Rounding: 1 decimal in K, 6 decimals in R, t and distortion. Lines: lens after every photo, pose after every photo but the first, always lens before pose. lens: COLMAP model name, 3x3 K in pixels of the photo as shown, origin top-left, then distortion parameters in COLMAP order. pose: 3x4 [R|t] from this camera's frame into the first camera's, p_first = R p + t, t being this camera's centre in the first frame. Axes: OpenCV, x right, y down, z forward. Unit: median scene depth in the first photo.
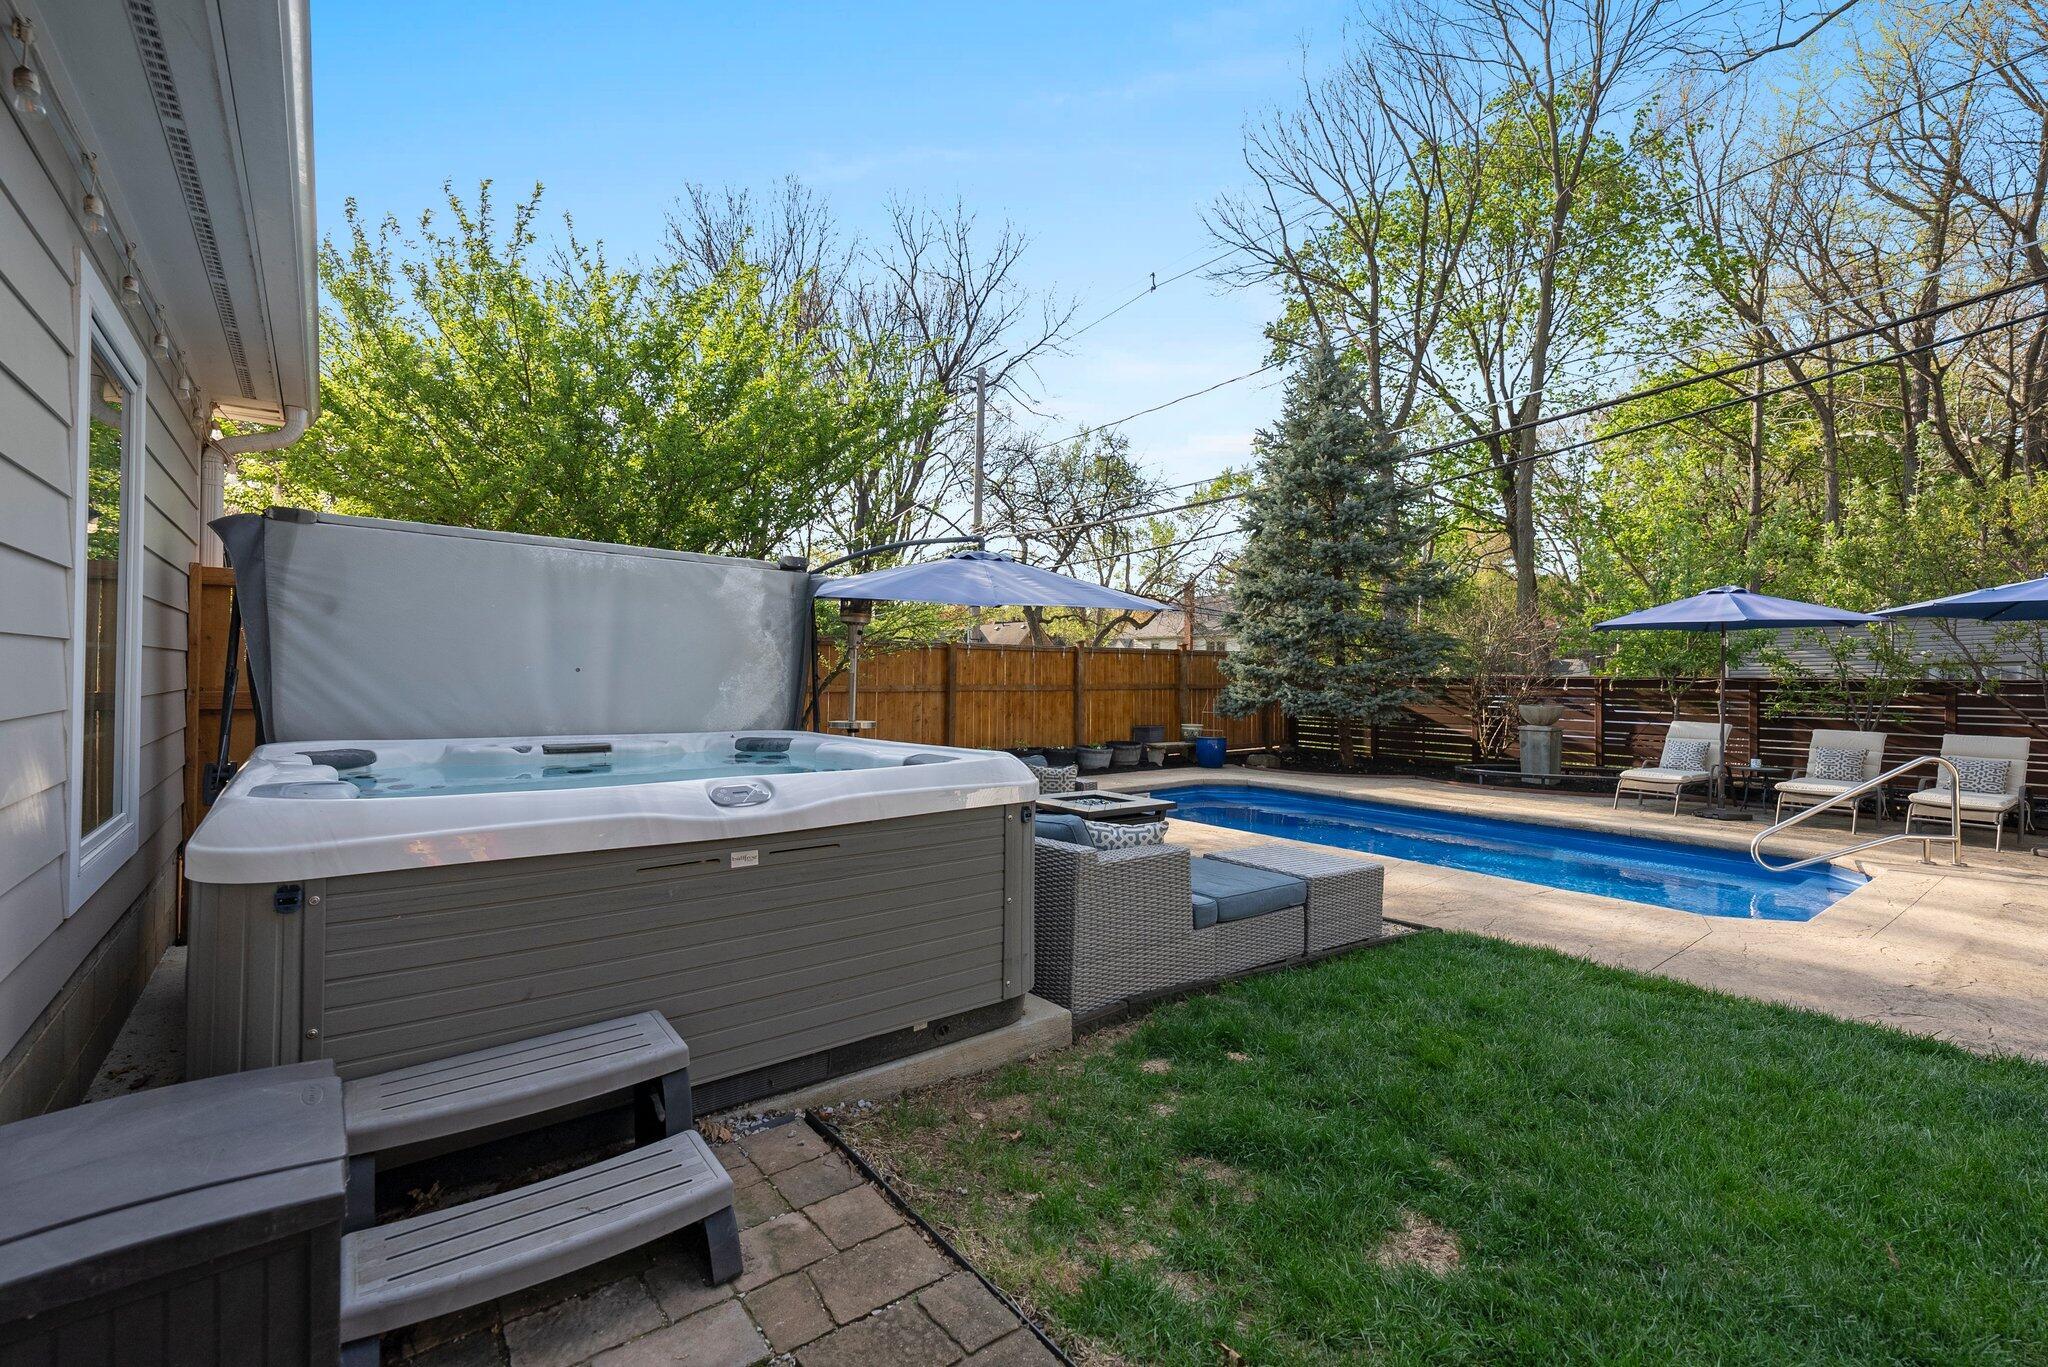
lens RADIAL K [[910.4, 0, 1024.0], [0, 910.4, 683.5], [0, 0, 1]] dist [0.001354, 0.000080]
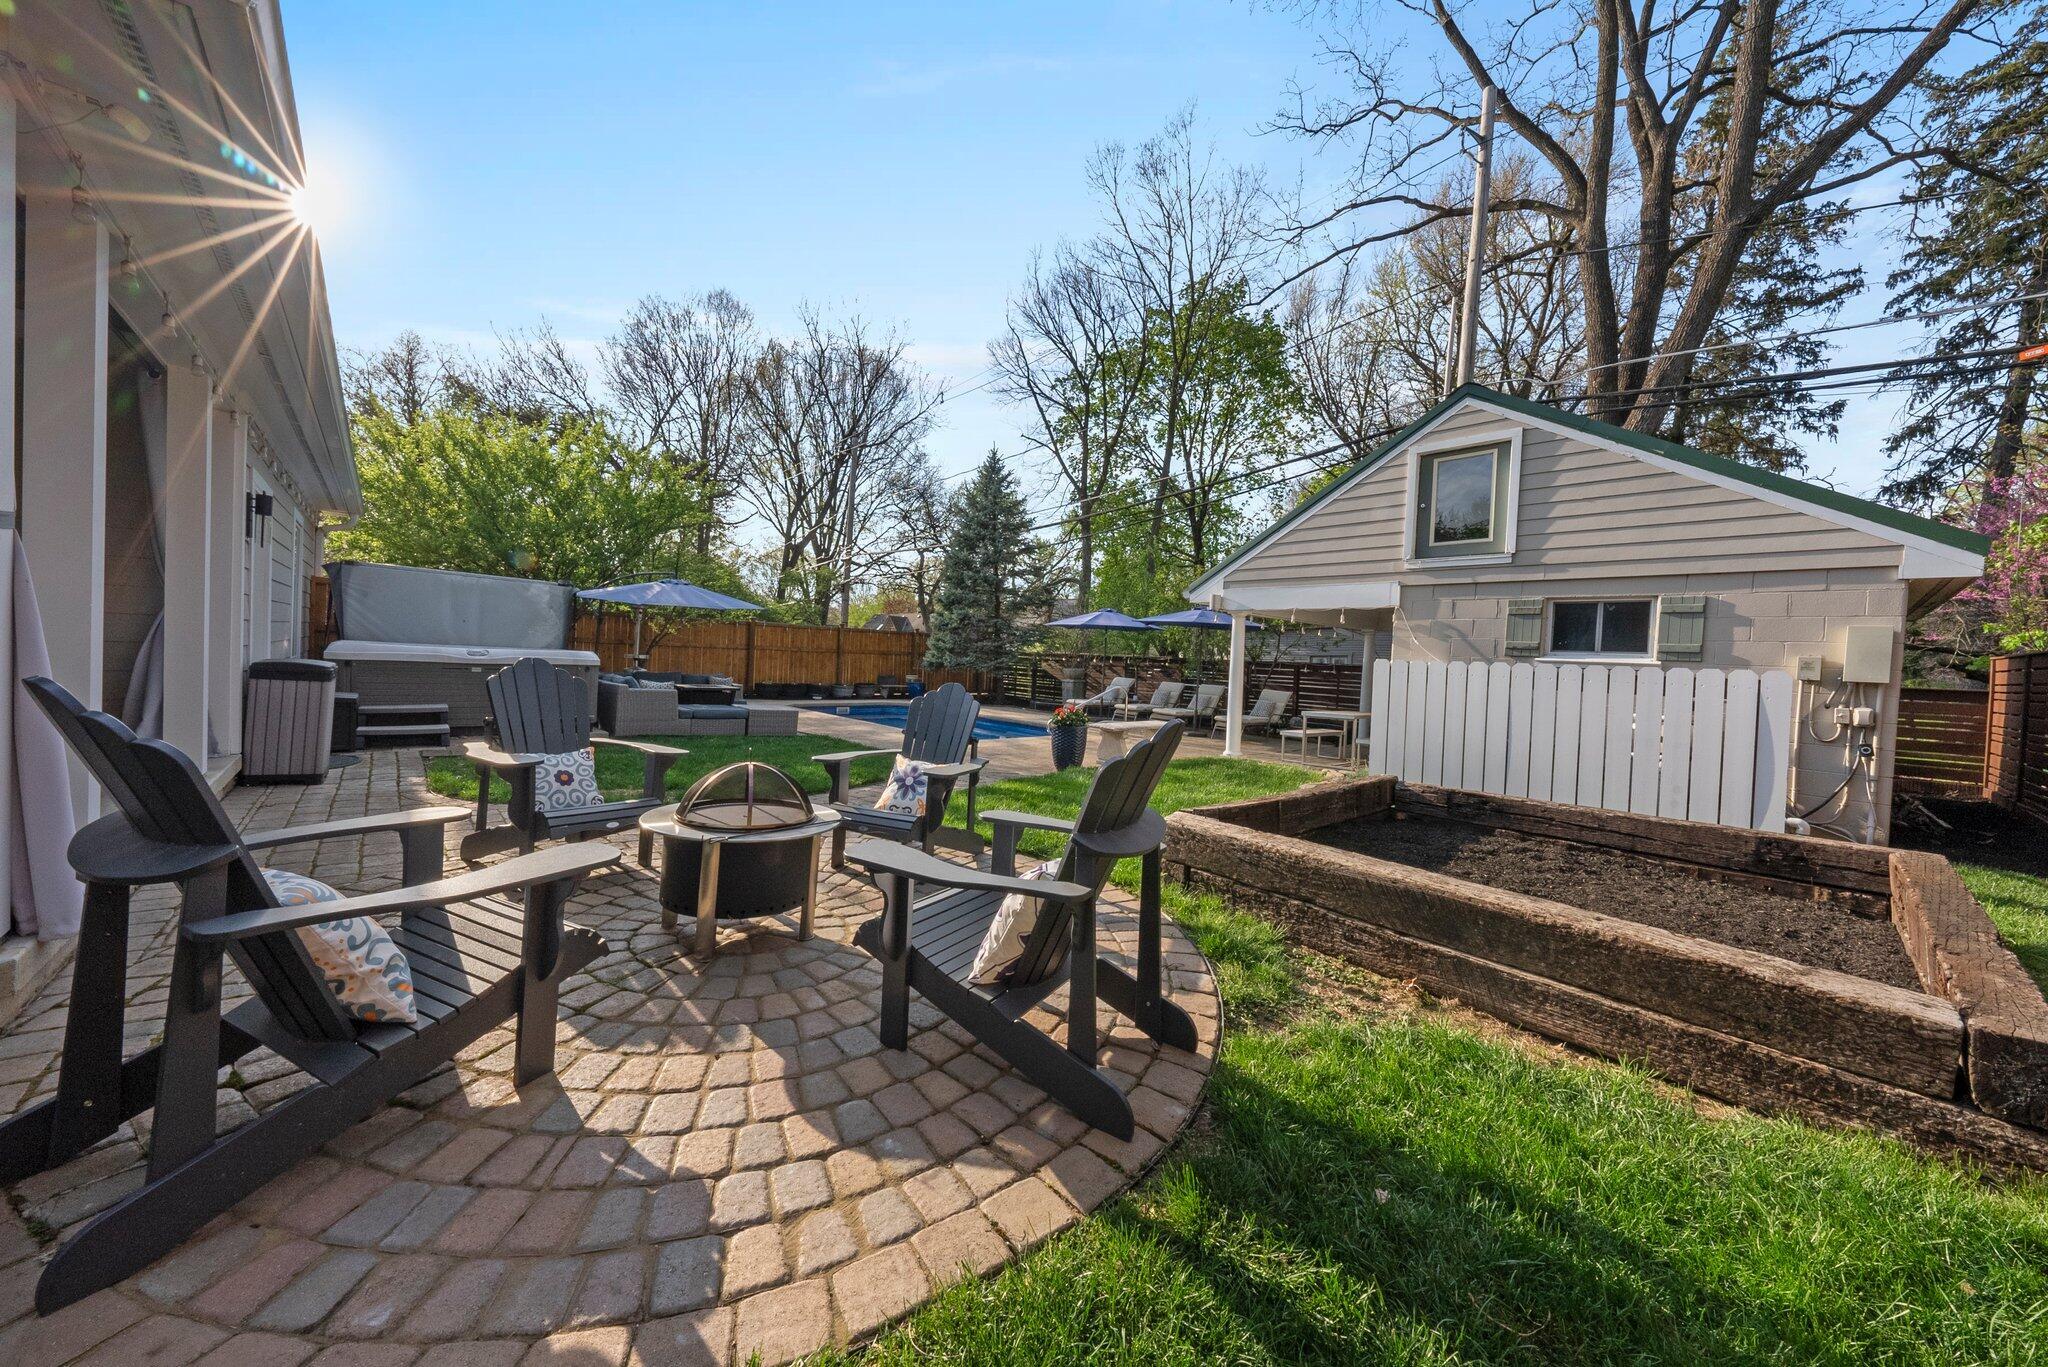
lens RADIAL K [[721.3, 0, 1024.0], [0, 721.3, 683.5], [0, 0, 1]] dist [-0.000847, -0.000047]
pose [[0.997012, 0.035159, 0.068788, 0.585223], [-0.037122, 0.998933, 0.027472, 0.028886], [-0.067748, -0.029943, 0.997253, -0.710204]]
